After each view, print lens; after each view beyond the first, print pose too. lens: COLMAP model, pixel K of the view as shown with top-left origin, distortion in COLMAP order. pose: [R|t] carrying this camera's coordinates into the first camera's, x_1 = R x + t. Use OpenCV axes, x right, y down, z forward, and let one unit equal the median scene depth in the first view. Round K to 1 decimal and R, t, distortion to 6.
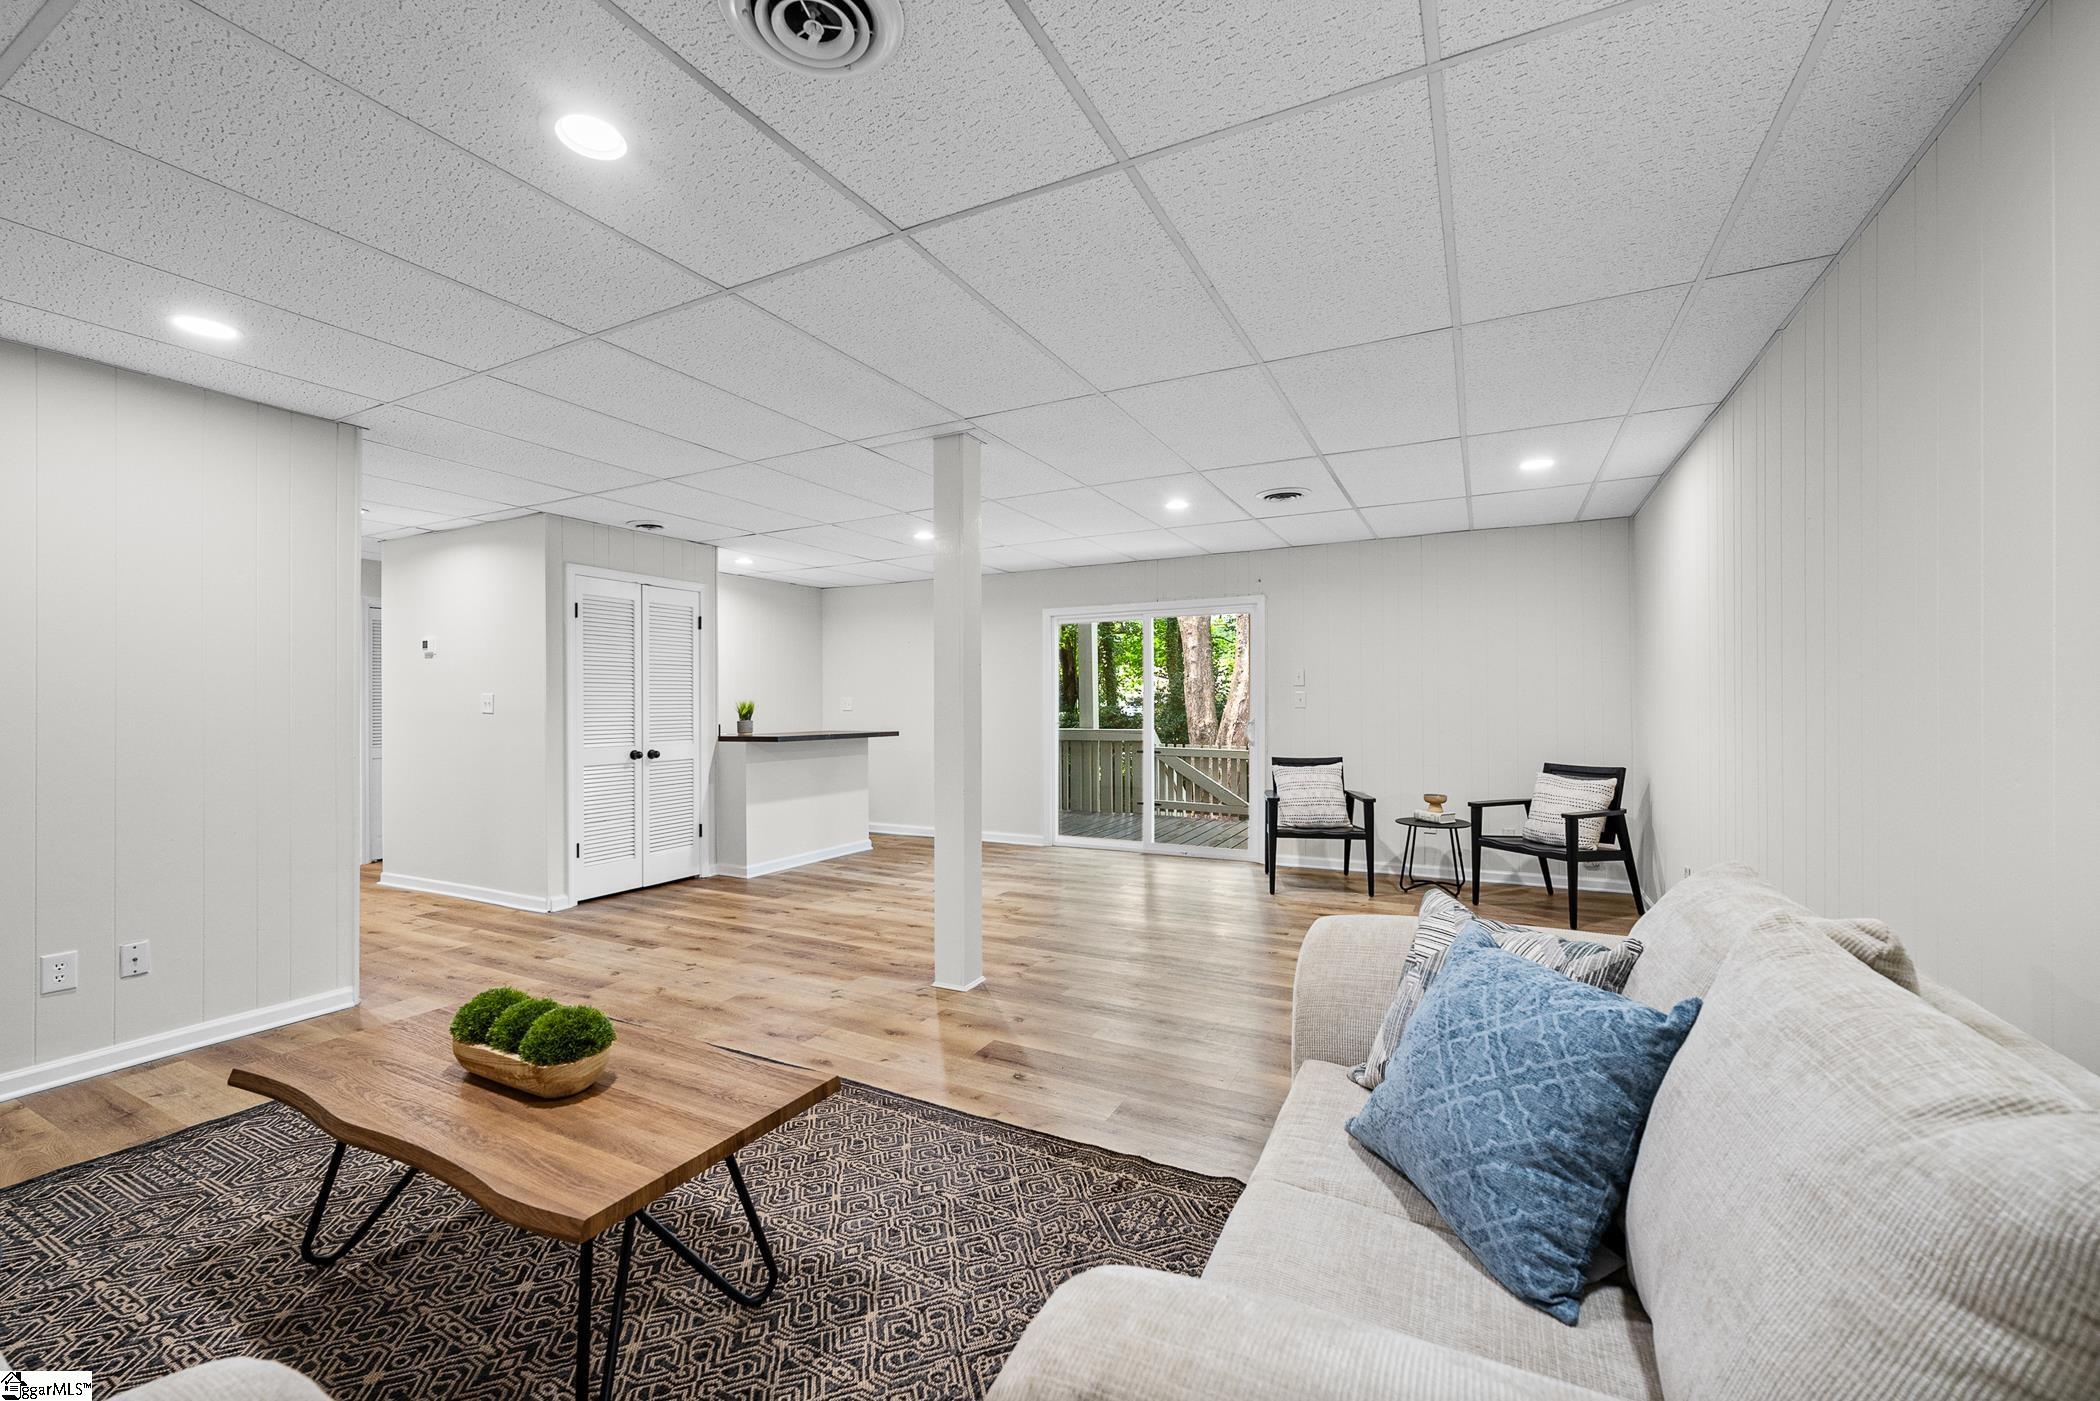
lens RADIAL K [[849.5, 0, 1052.6], [0, 849.5, 697.1], [0, 0, 1]] dist [-0.001335, 0.000032]
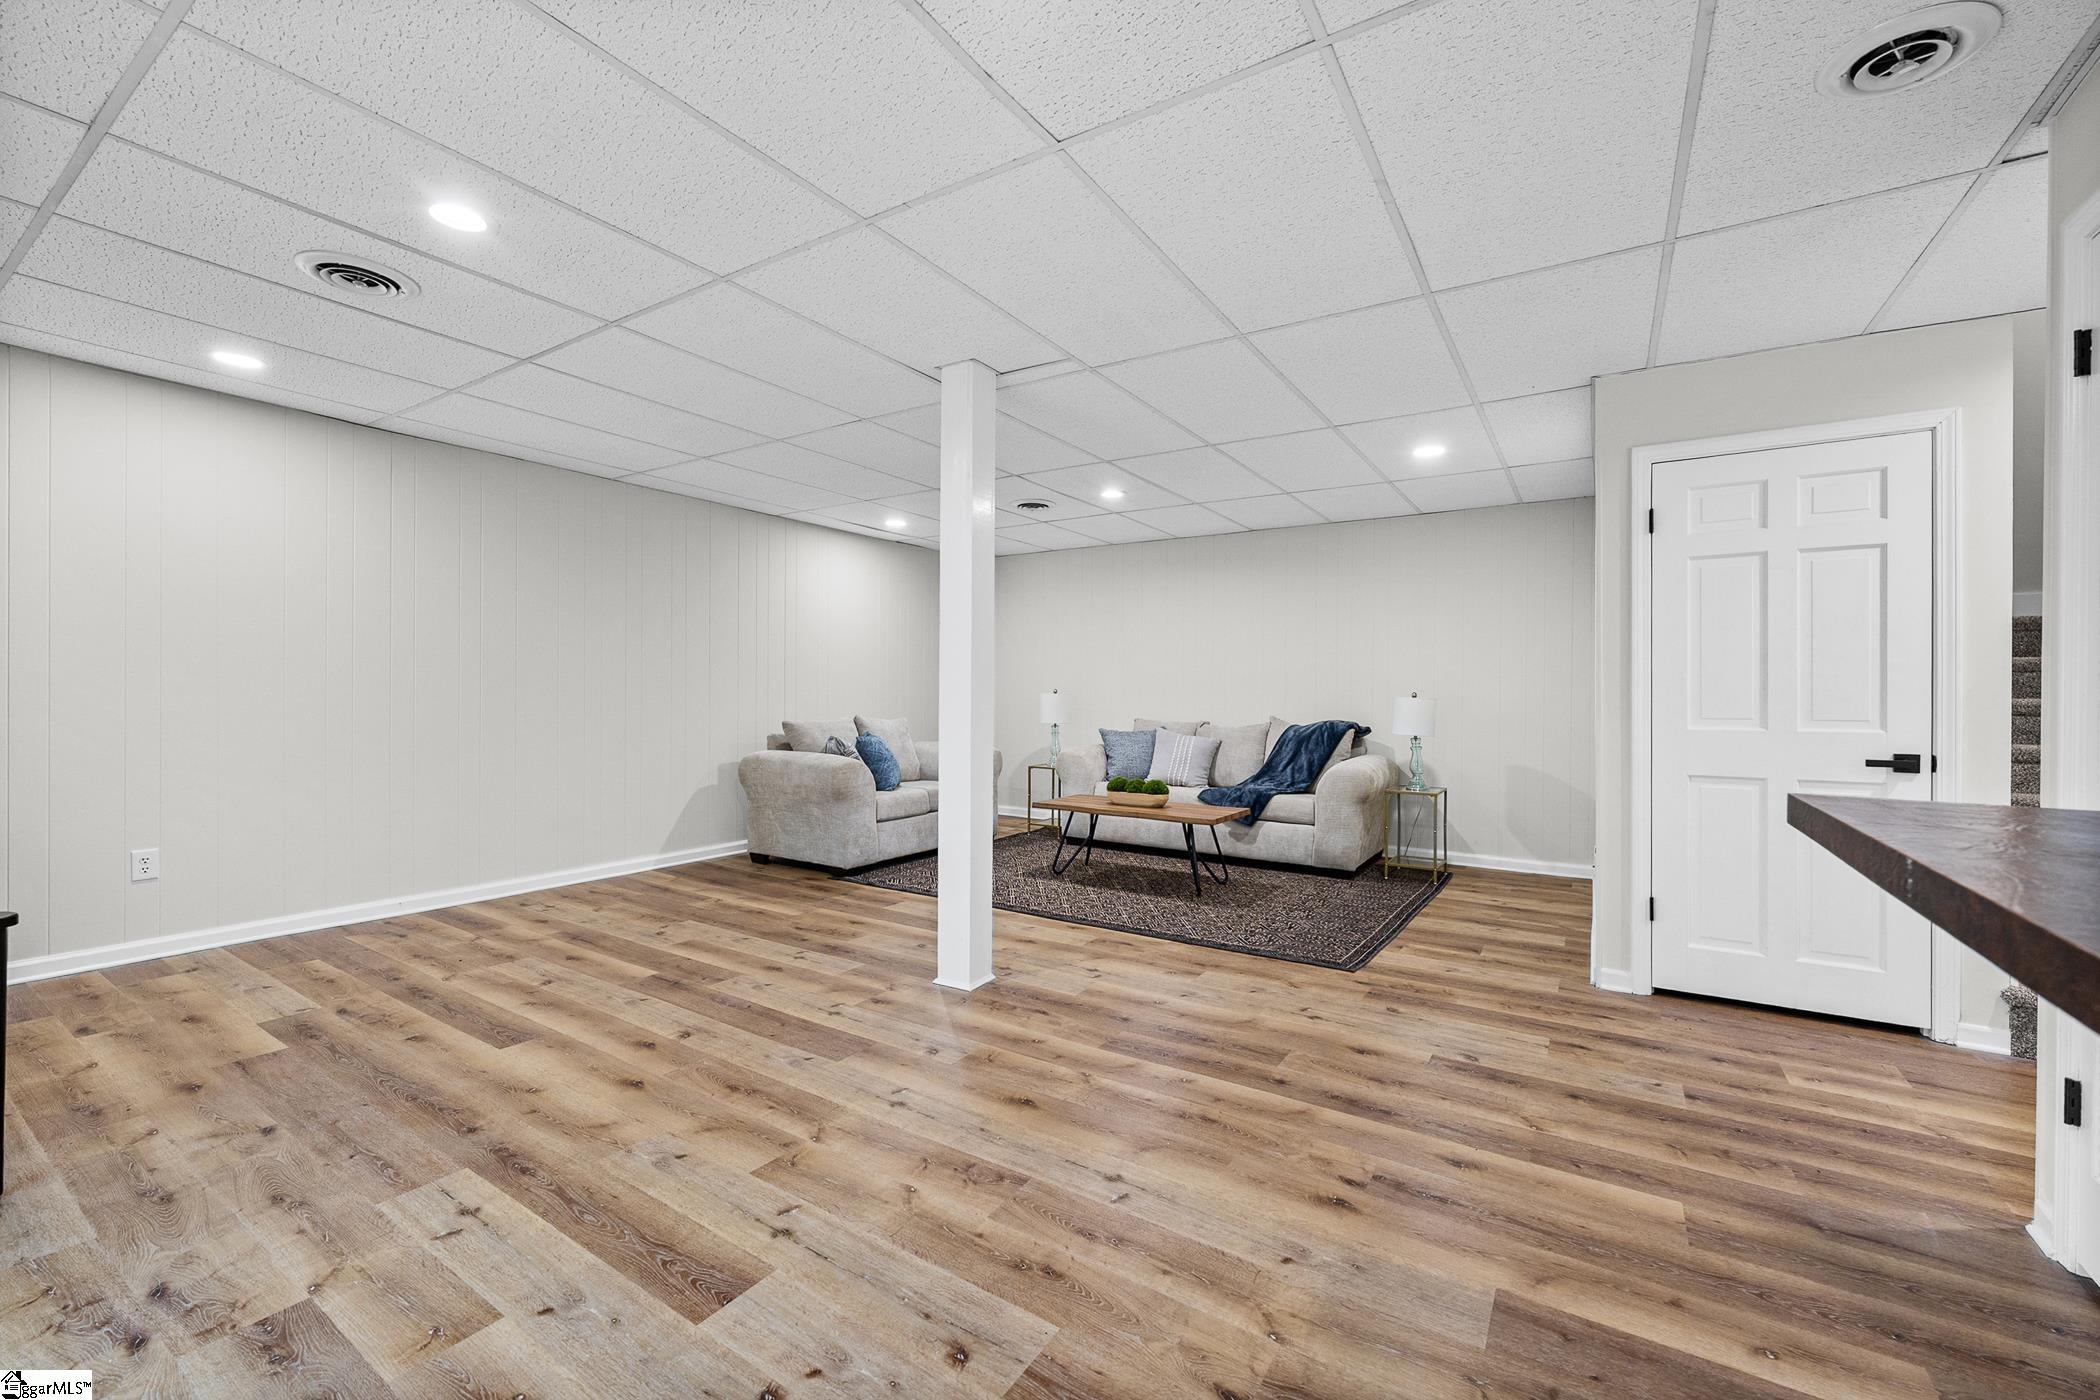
lens RADIAL K [[849.5, 0, 1052.6], [0, 849.5, 696.6], [0, 0, 1]] dist [-0.001335, 0.000032]
pose [[-0.995483, -0.004360, 0.094838, -0.213334], [-0.004796, 0.999979, -0.004377, 0.031702], [-0.094816, -0.004812, -0.995483, 1.407284]]
